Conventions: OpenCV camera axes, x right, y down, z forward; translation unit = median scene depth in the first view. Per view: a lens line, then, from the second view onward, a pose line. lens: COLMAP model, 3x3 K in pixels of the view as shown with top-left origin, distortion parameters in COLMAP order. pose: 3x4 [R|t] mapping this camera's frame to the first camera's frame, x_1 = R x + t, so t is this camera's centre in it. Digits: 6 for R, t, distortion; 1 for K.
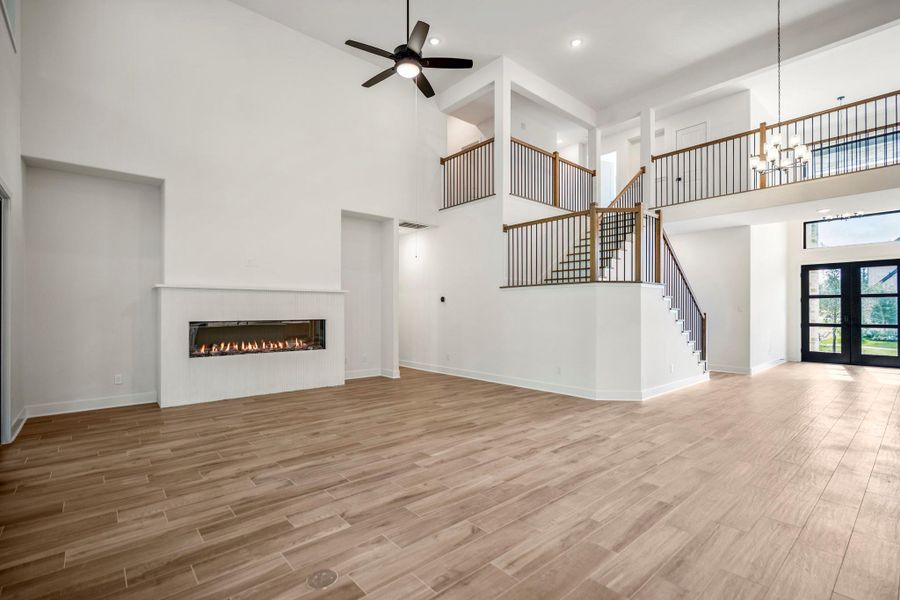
lens RADIAL K [[416.1, 0, 447.9], [0, 416.1, 308.5], [0, 0, 1]] dist [-0.013930, 0.000908]
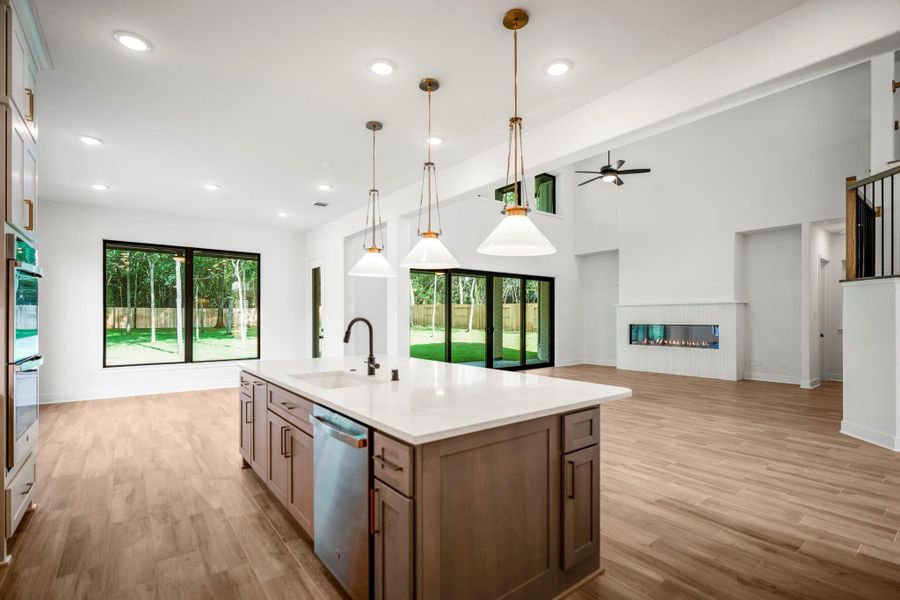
lens RADIAL K [[416.1, 0, 447.9], [0, 416.1, 308.5], [0, 0, 1]] dist [-0.013930, 0.000908]
pose [[-0.050916, -0.024753, -0.998396, 1.171918], [0.006683, 0.999662, -0.025125, 0.002506], [0.998681, -0.007951, -0.050734, 0.297042]]
